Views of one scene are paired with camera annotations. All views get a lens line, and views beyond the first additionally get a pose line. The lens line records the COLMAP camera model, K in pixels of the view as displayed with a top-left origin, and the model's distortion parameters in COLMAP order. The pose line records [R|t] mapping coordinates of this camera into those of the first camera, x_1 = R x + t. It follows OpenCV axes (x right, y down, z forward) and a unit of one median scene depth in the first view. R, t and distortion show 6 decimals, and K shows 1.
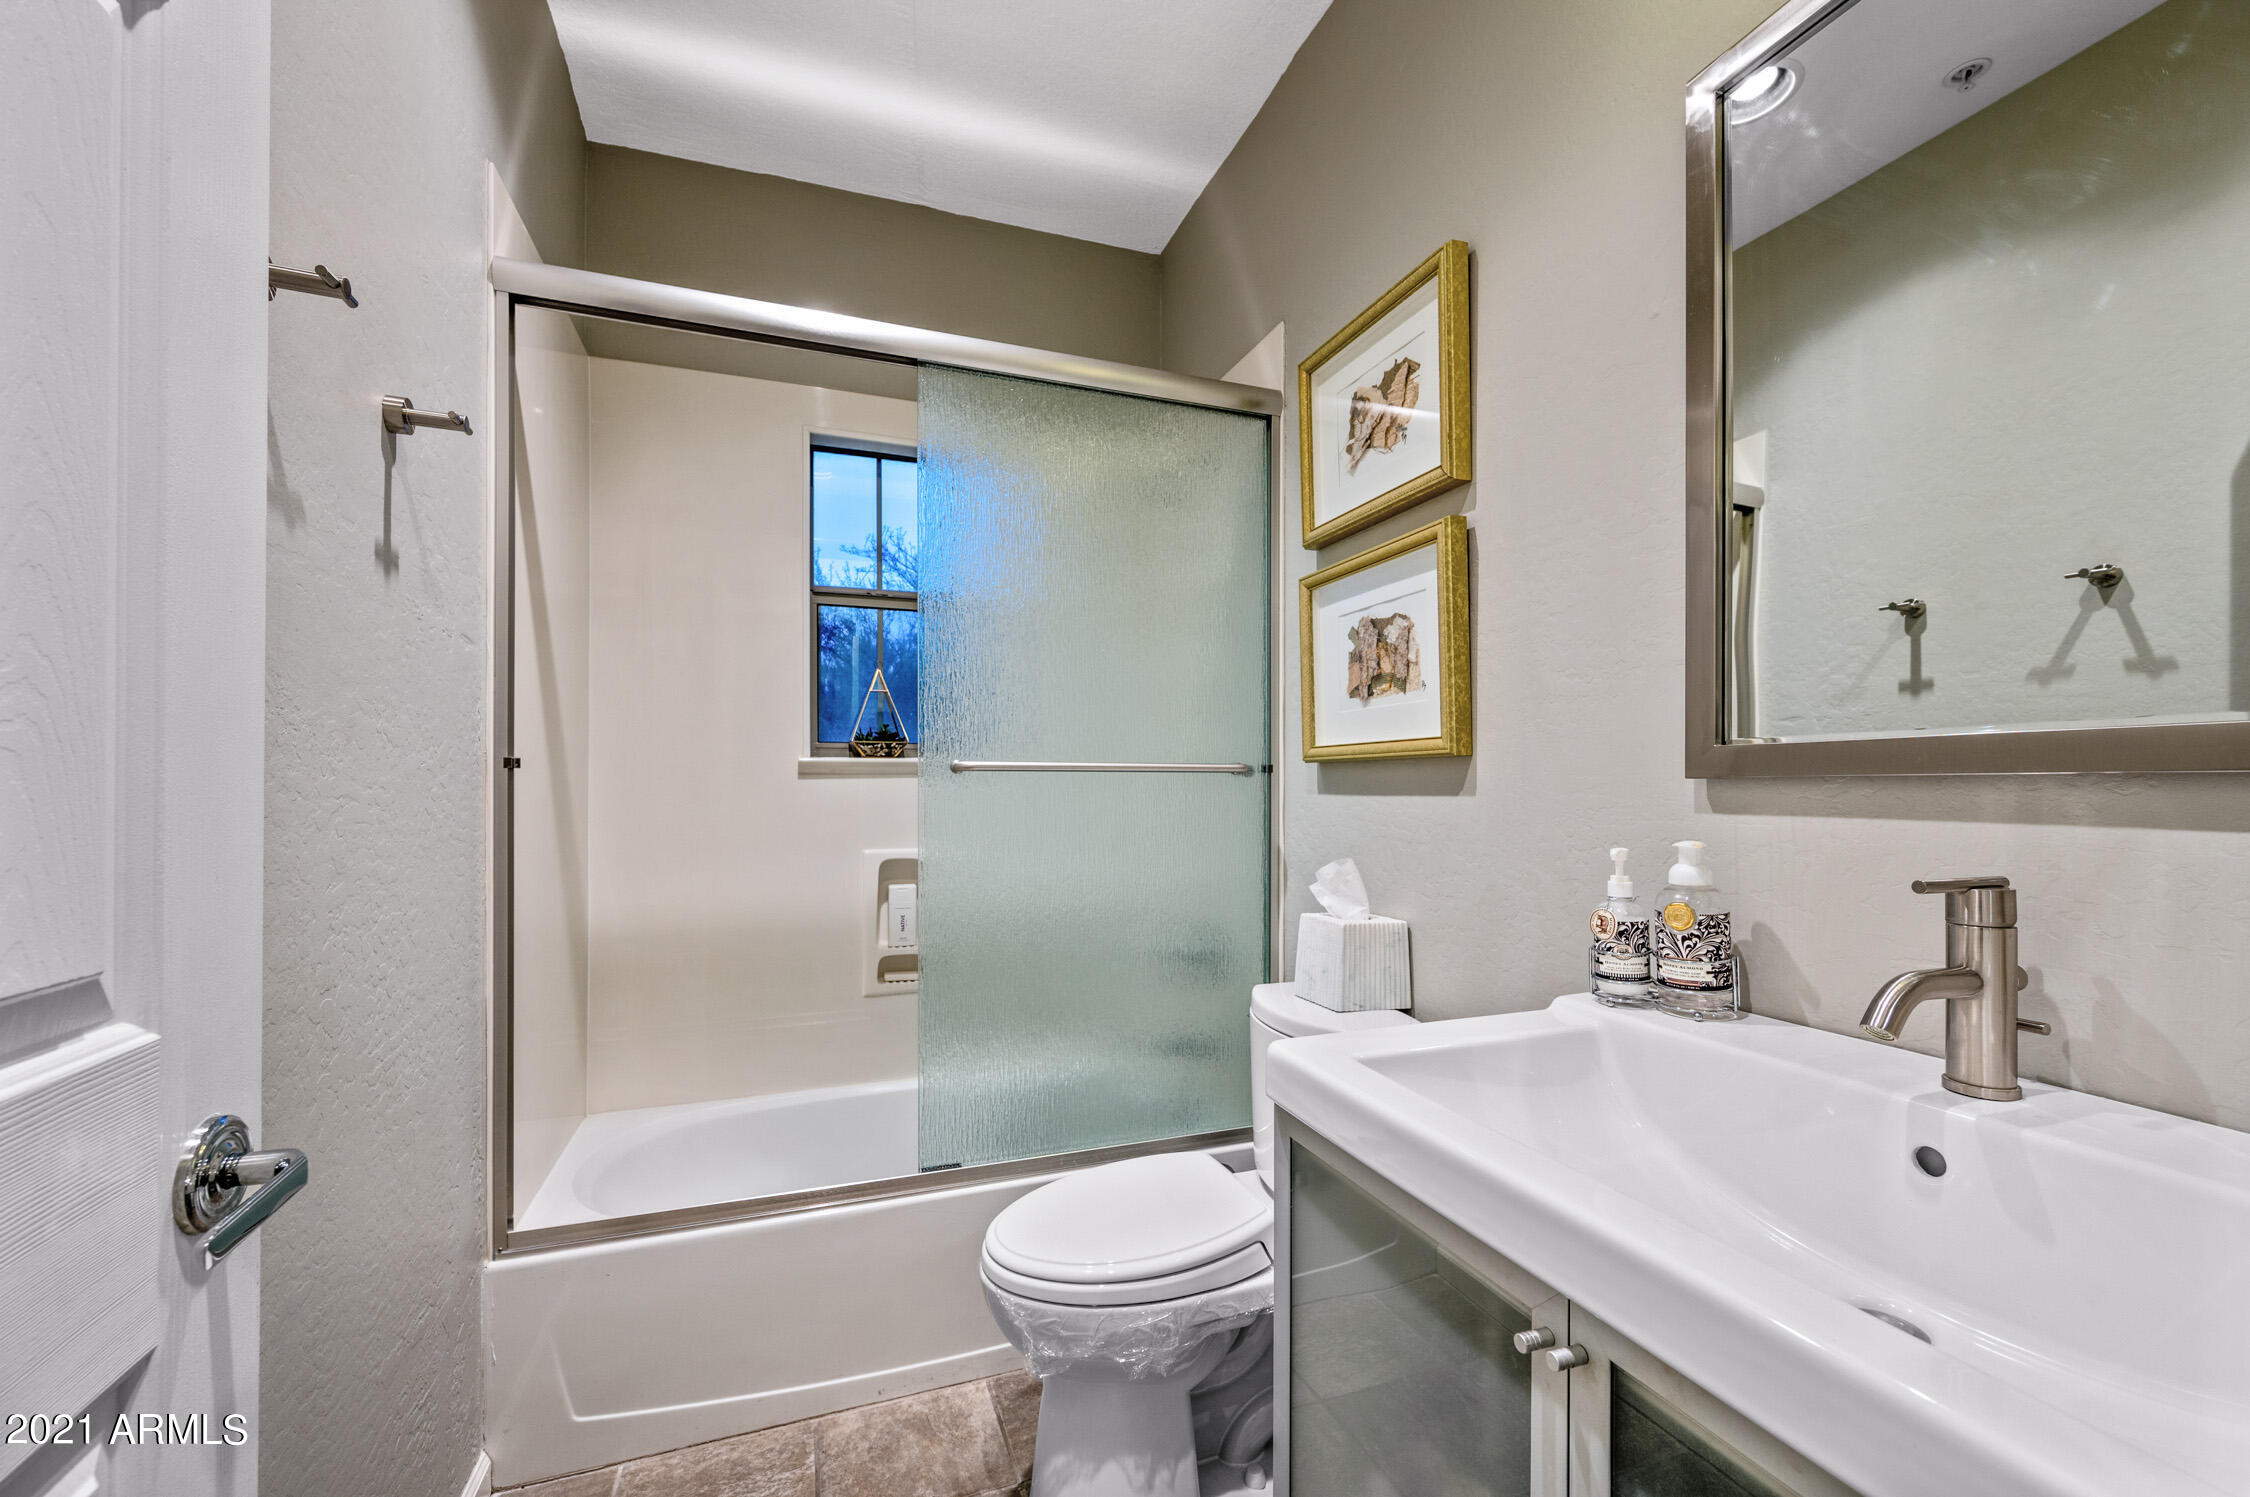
lens RADIAL K [[904.5, 0, 1129.0], [0, 904.5, 764.9], [0, 0, 1]] dist [0.002134, -0.000141]
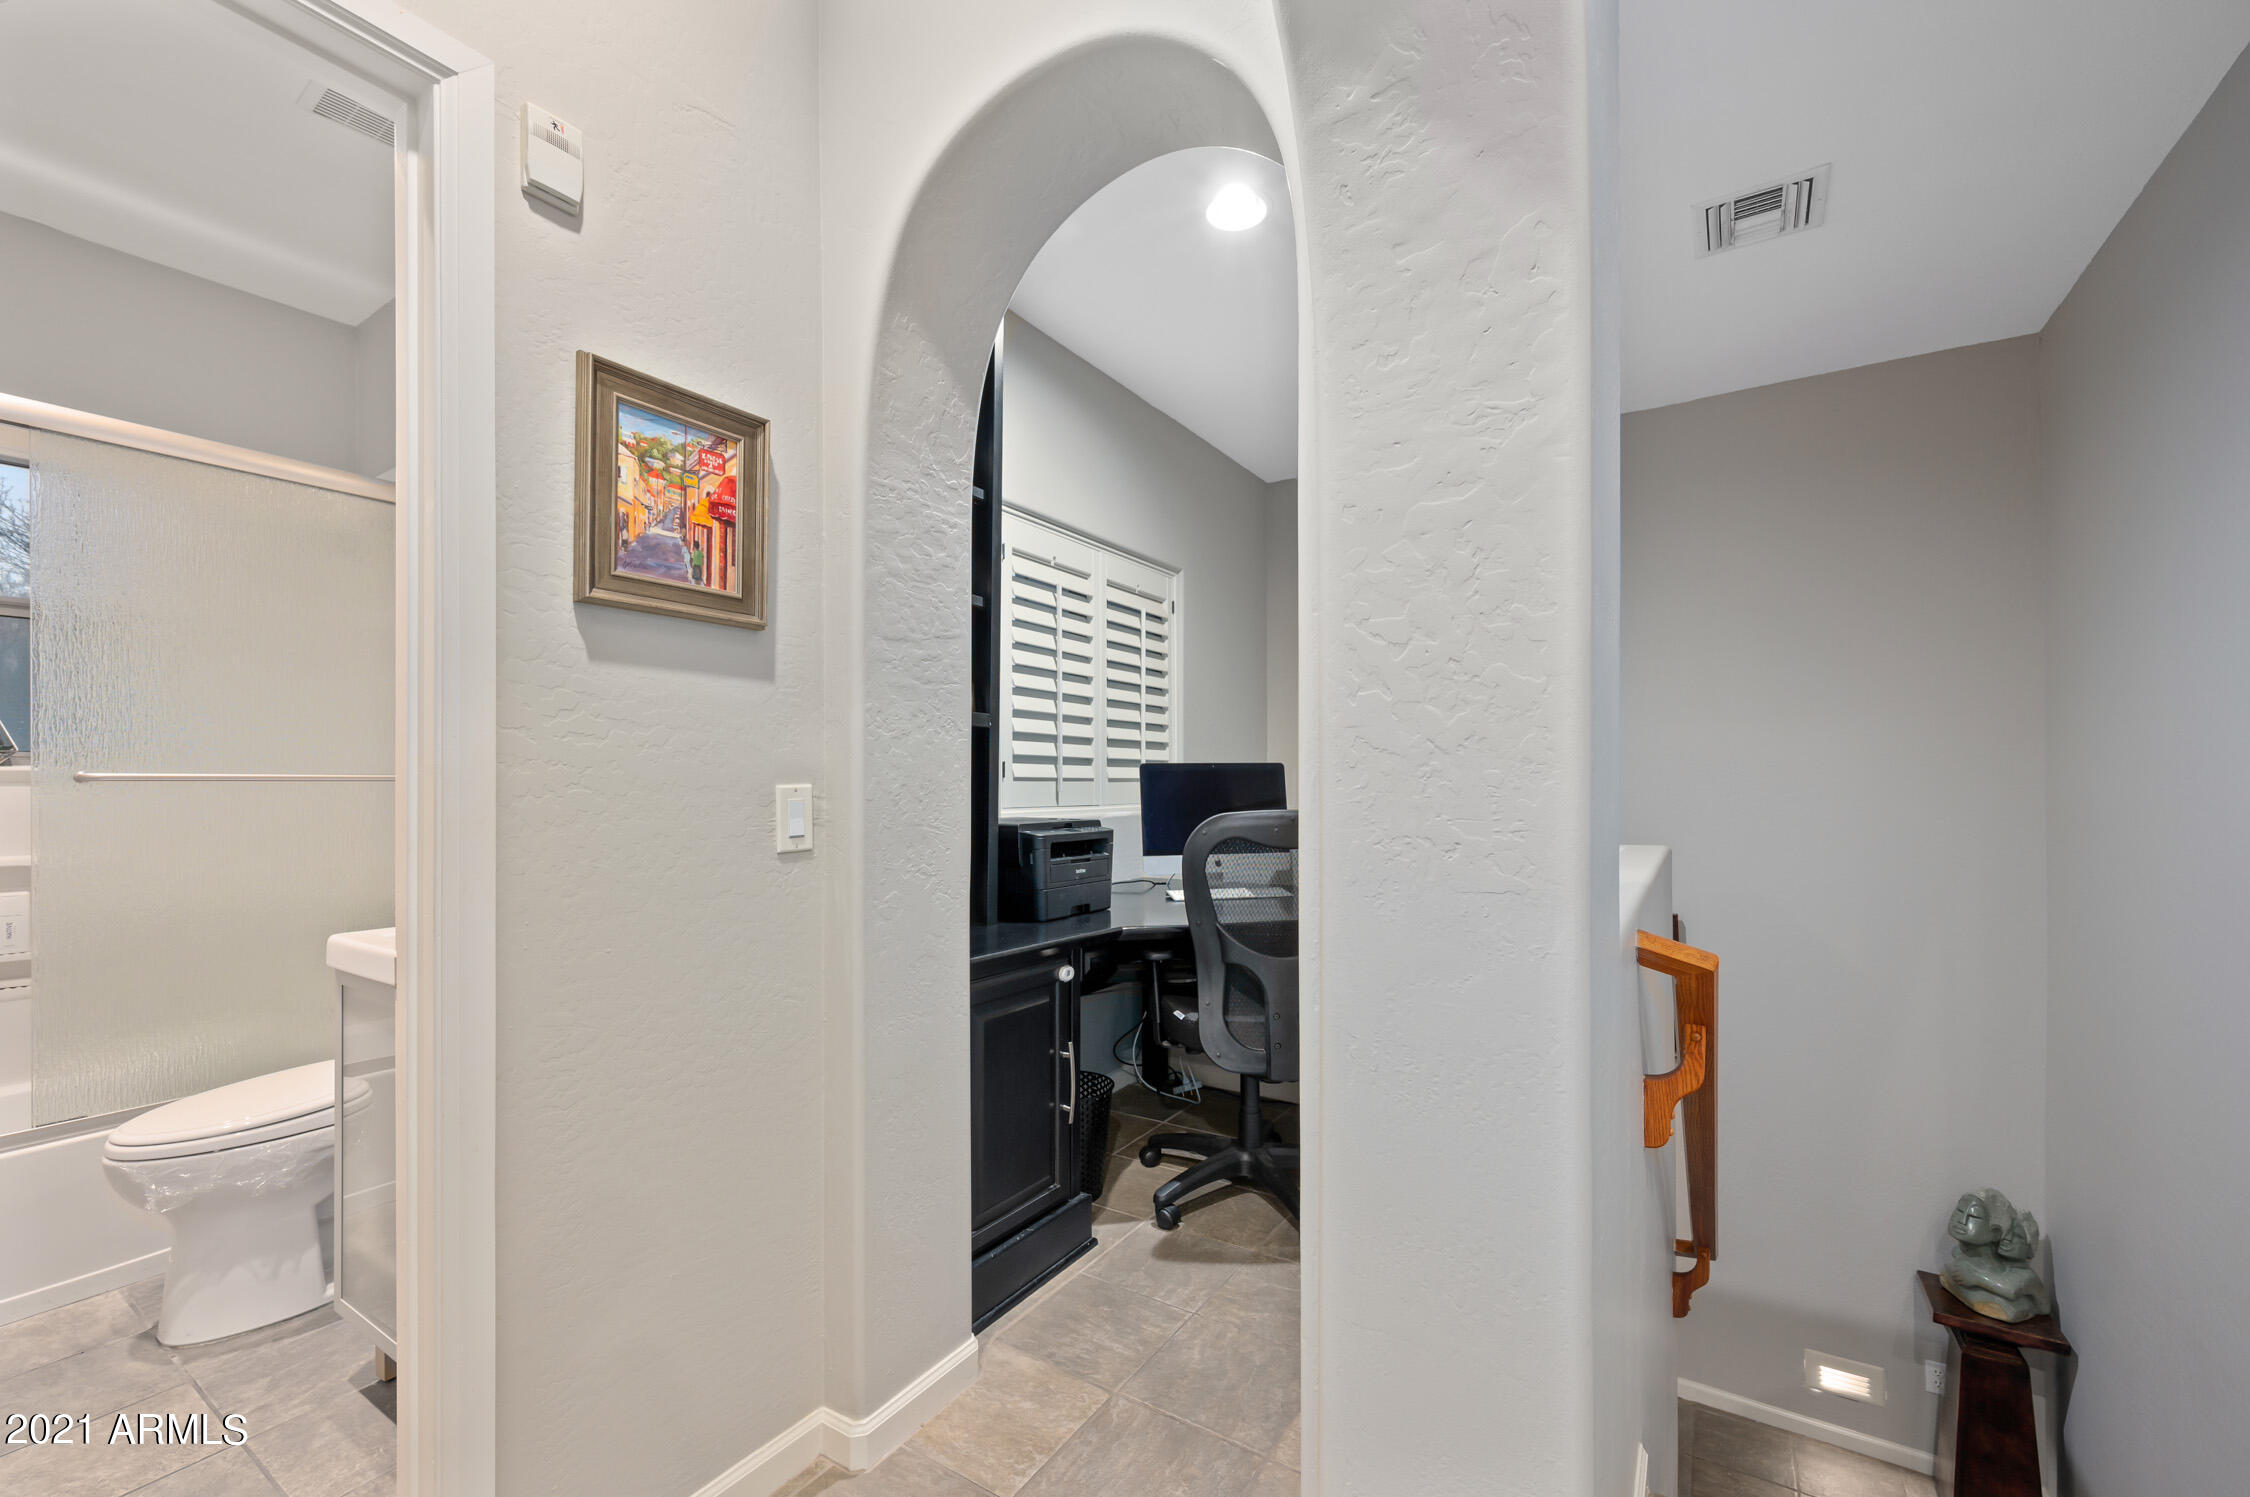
lens RADIAL K [[904.5, 0, 1121.0], [0, 904.5, 768.8], [0, 0, 1]] dist [0.002134, -0.000141]
pose [[0.798342, 0.000972, 0.602203, 0.182541], [-0.006256, 0.999958, 0.006680, -0.026093], [-0.602172, -0.009100, 0.798315, -0.770300]]
